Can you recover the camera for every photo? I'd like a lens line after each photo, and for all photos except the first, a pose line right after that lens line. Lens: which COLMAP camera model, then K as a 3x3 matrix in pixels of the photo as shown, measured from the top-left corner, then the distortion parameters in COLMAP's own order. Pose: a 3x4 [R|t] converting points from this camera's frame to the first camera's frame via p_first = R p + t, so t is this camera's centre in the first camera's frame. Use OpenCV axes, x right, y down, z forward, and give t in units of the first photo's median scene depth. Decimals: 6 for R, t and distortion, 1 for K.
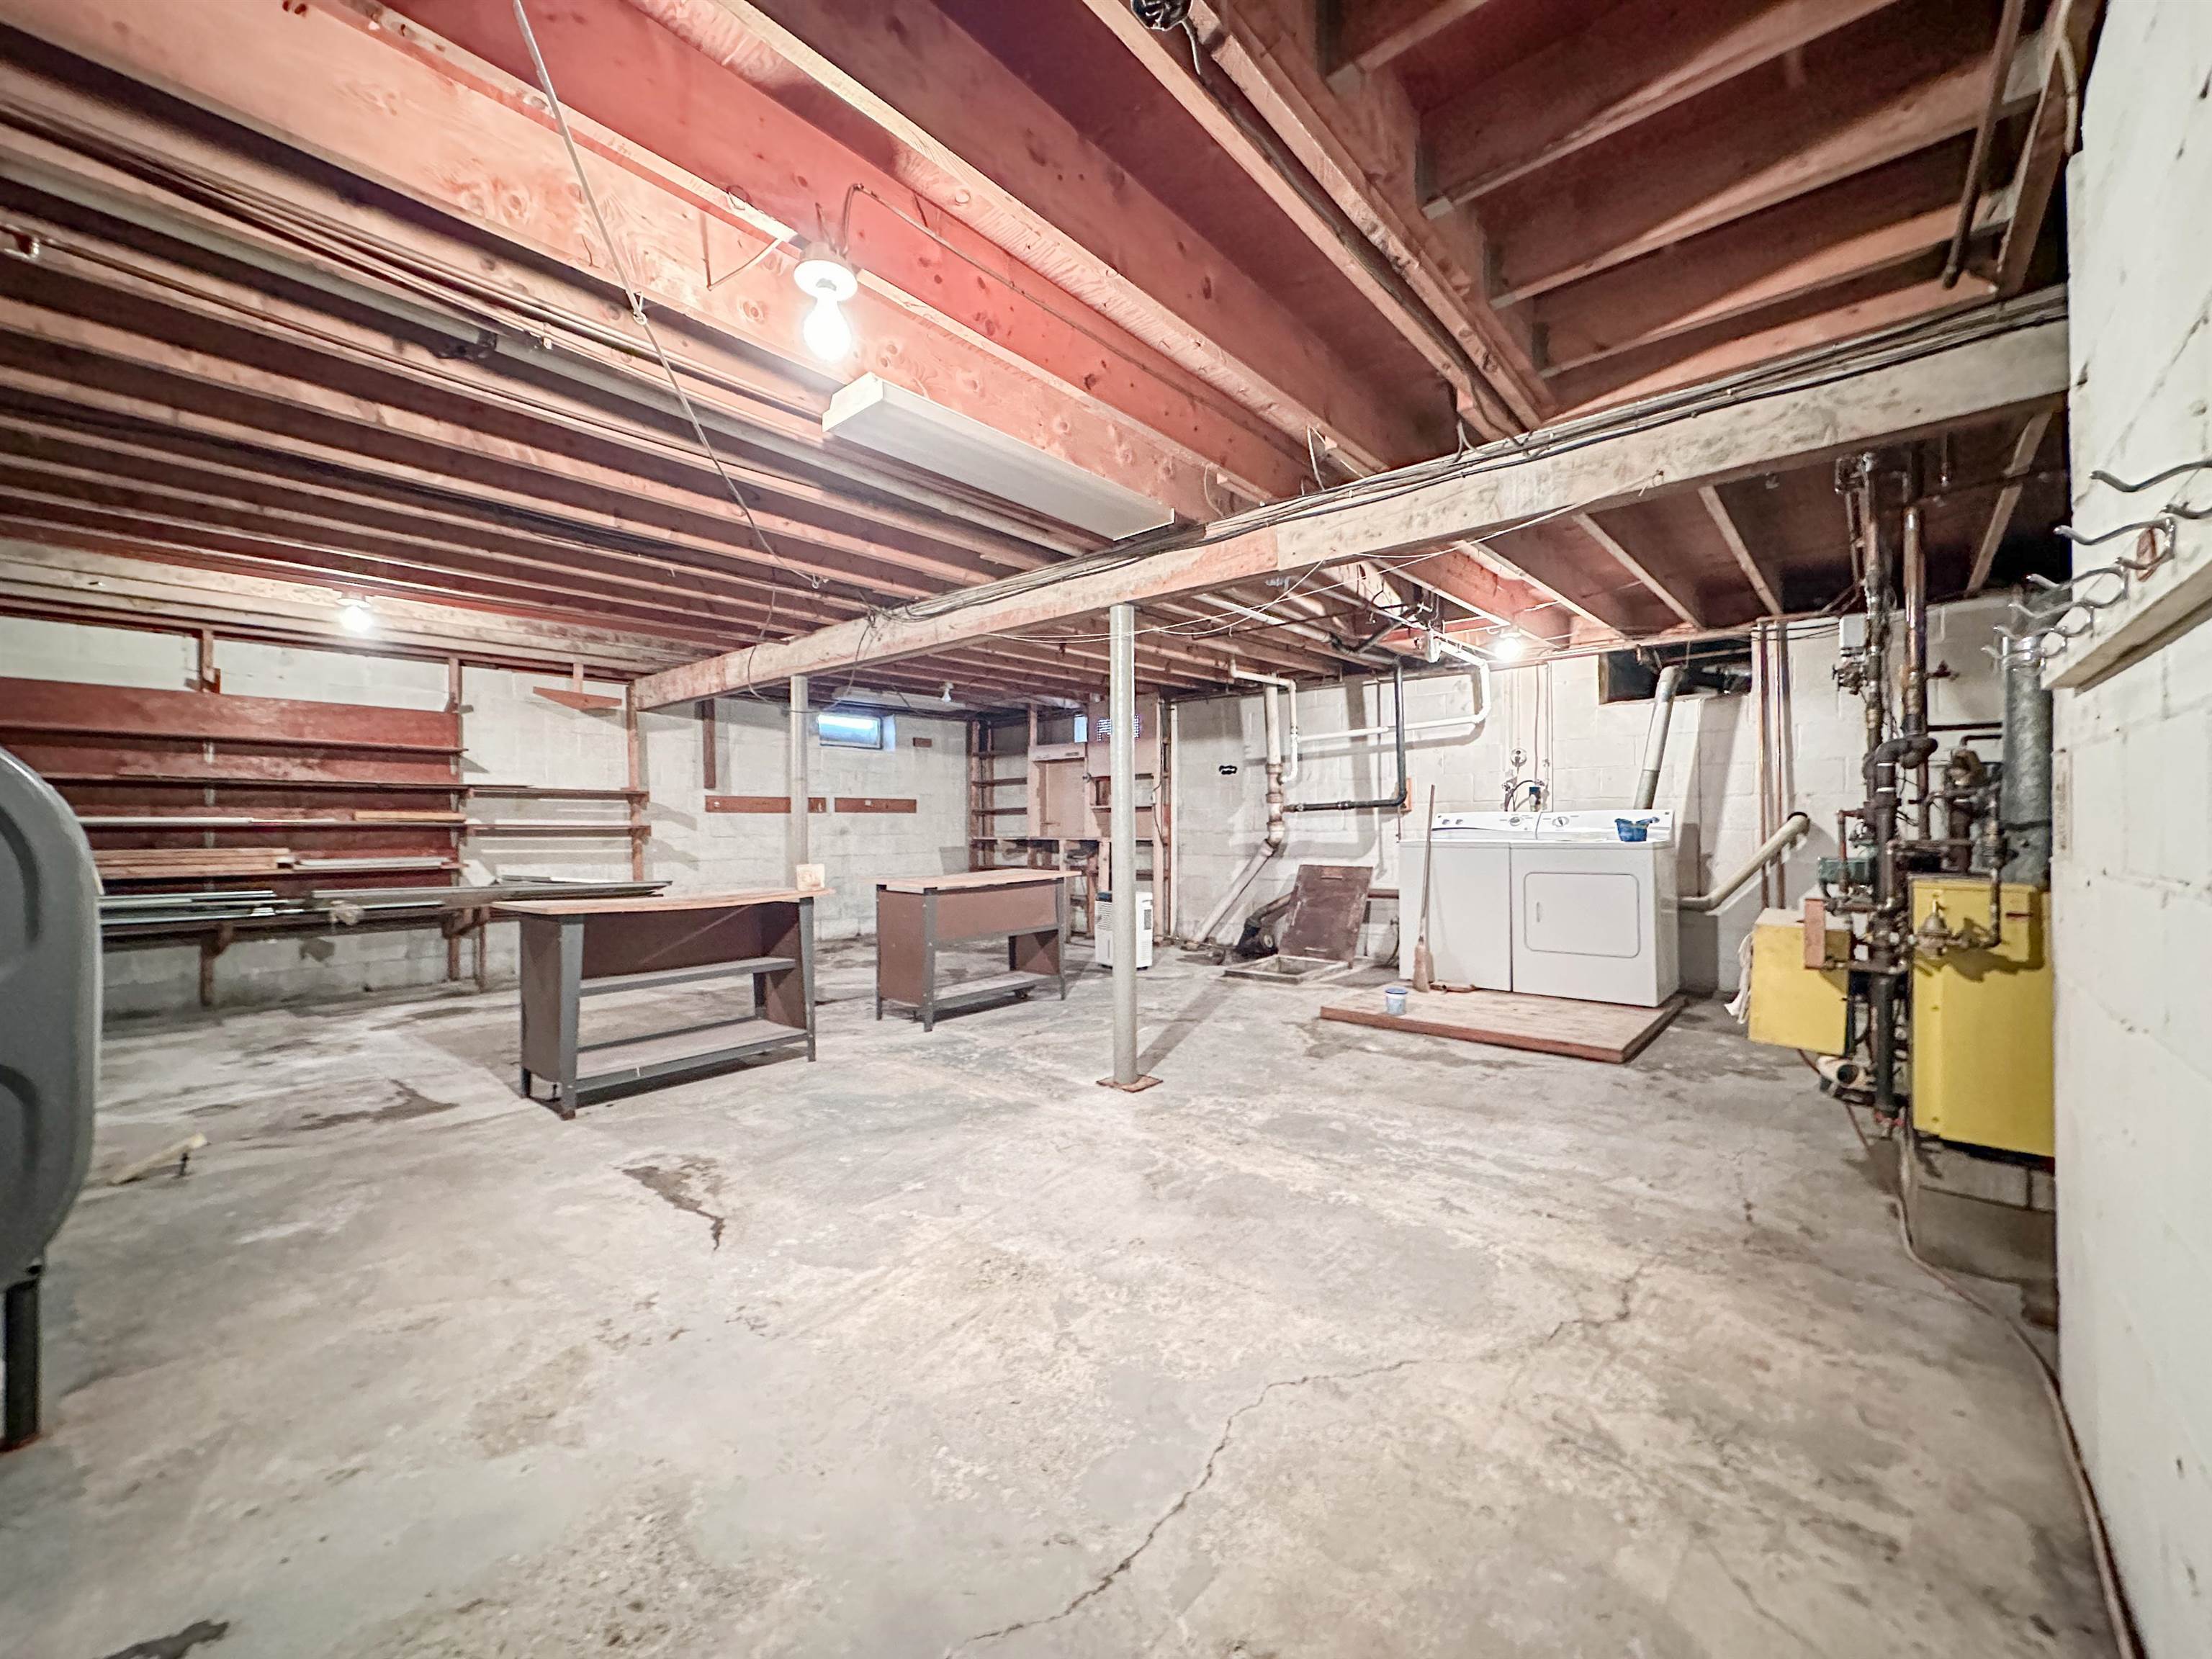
lens RADIAL K [[879.6, 0, 1108.2], [0, 879.6, 825.3], [0, 0, 1]] dist [-0.000477, 0.000364]
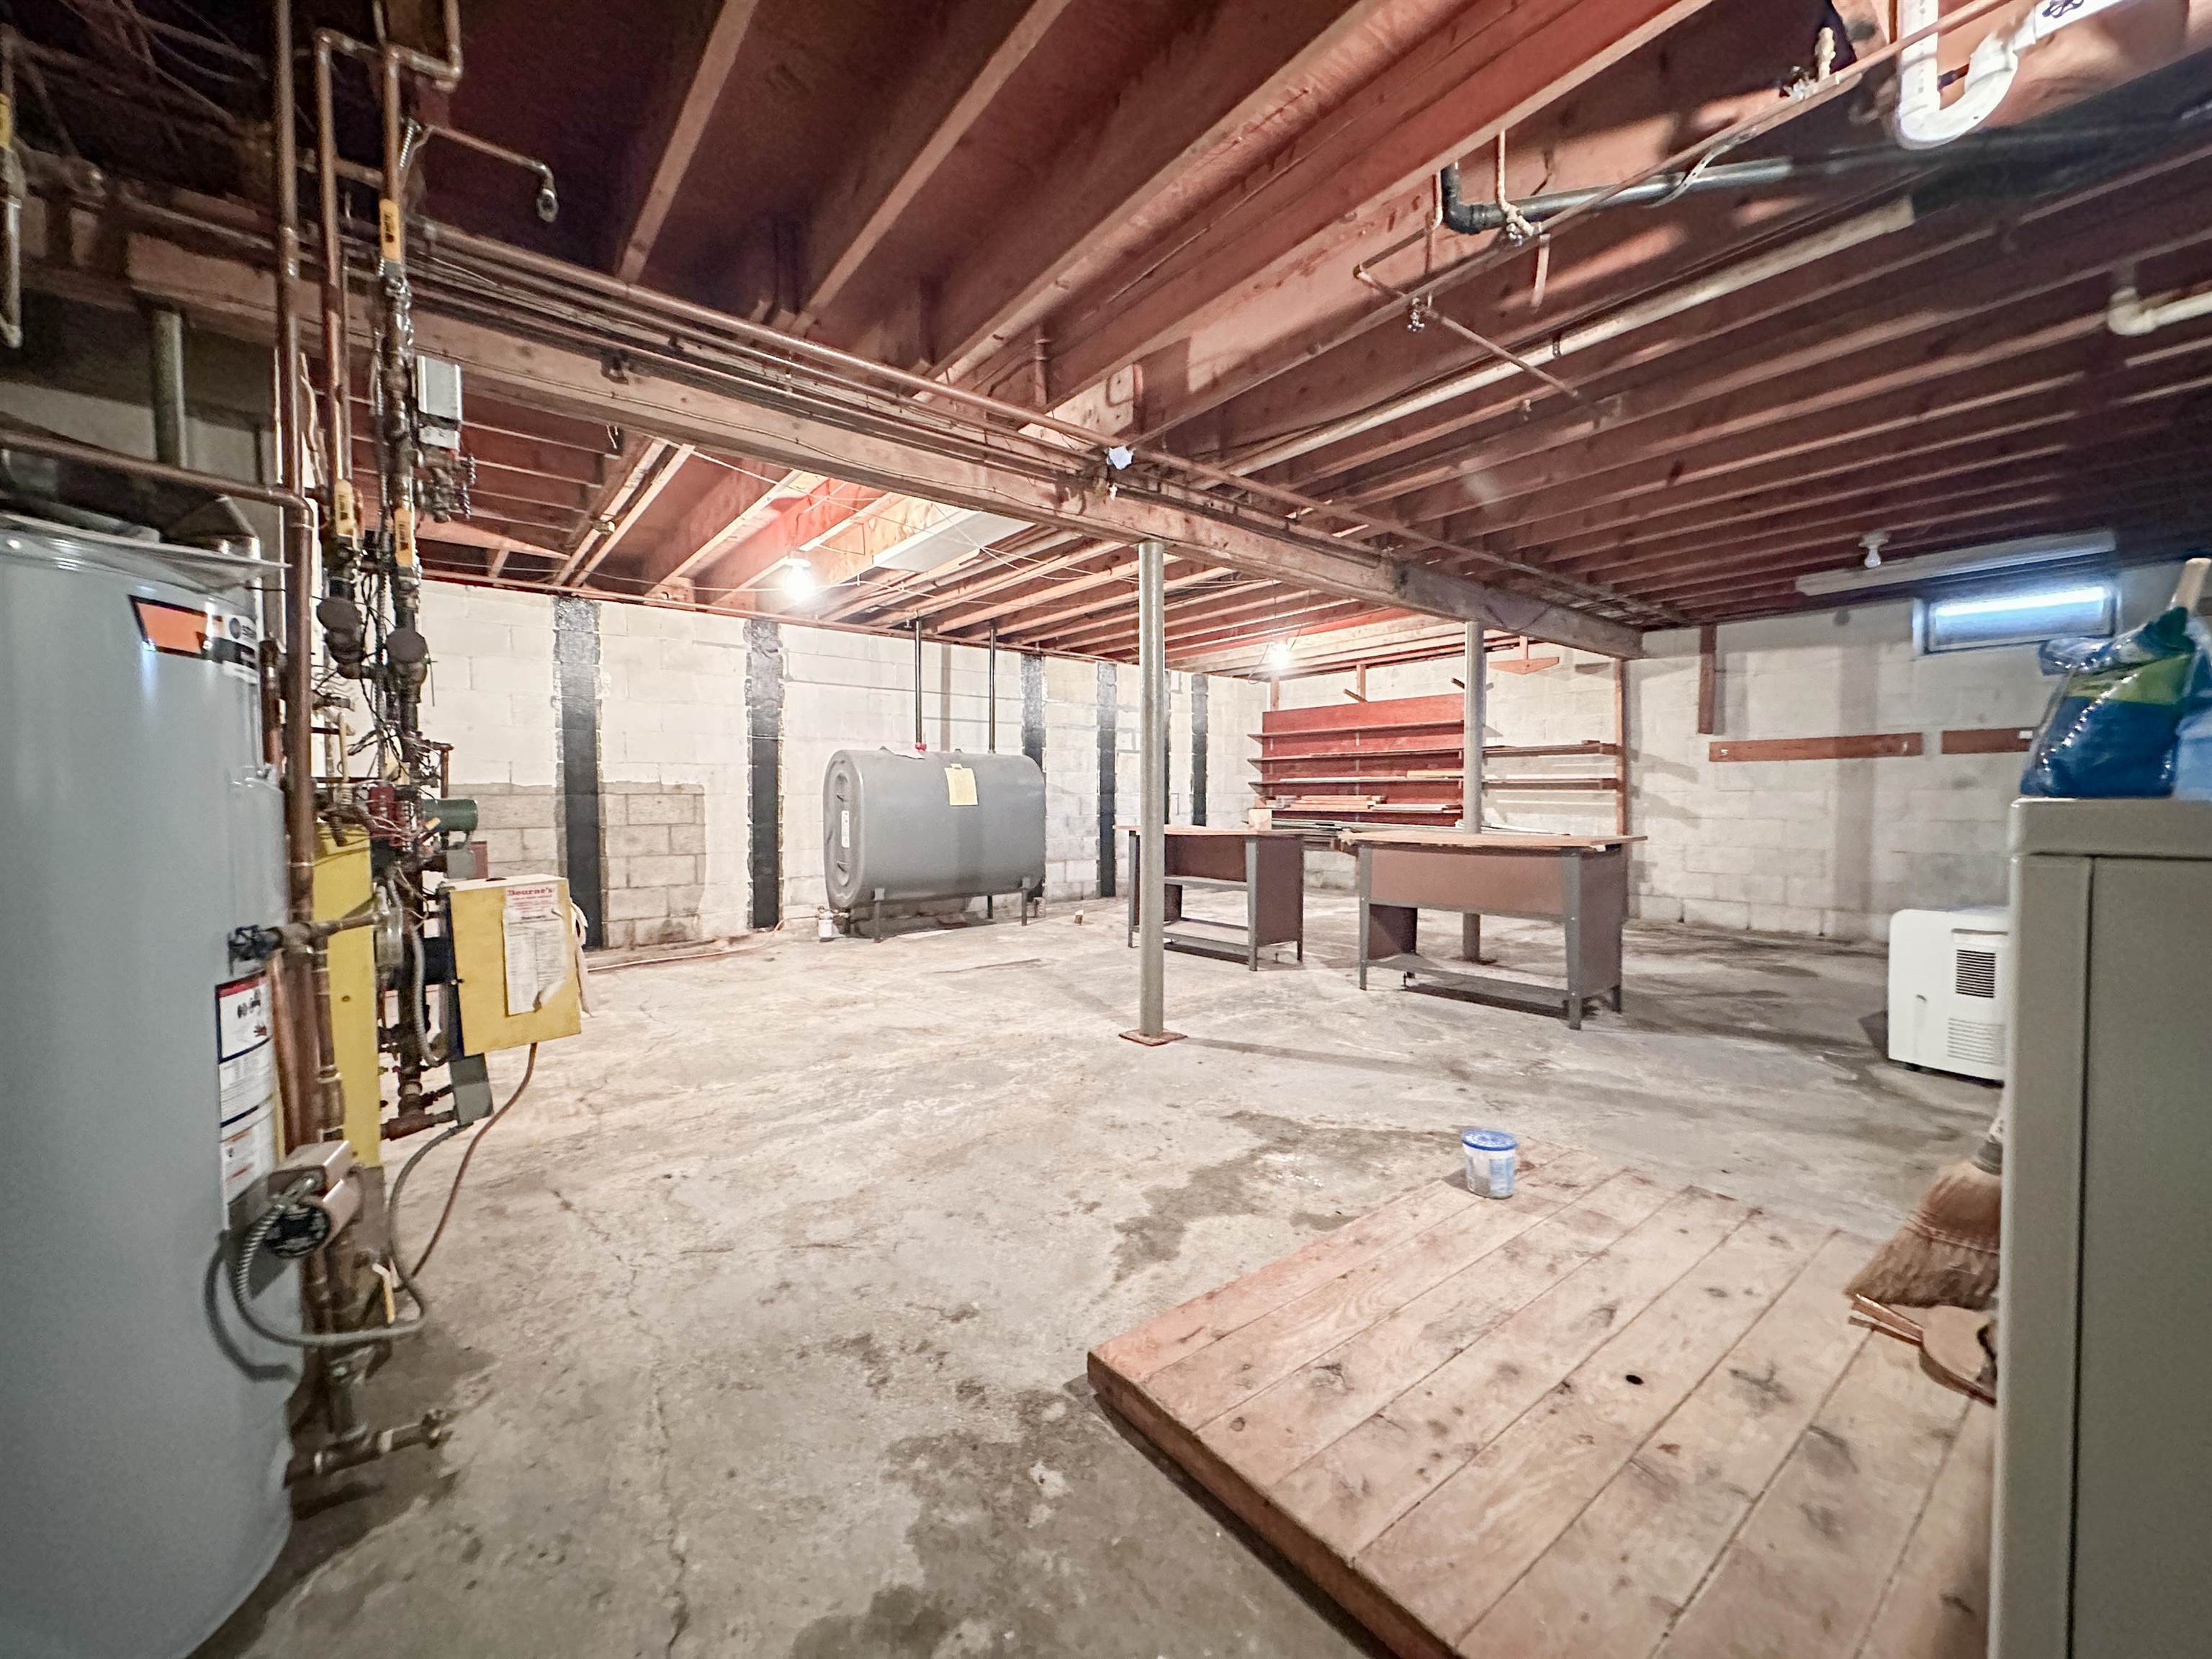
lens RADIAL K [[879.6, 0, 1107.4], [0, 879.6, 830.0], [0, 0, 1]] dist [-0.000477, 0.000364]
pose [[-0.179932, 0.044556, -0.982669, 1.105074], [0.006441, 0.999006, 0.044117, 0.021979], [0.983658, 0.001608, -0.180040, 1.265055]]
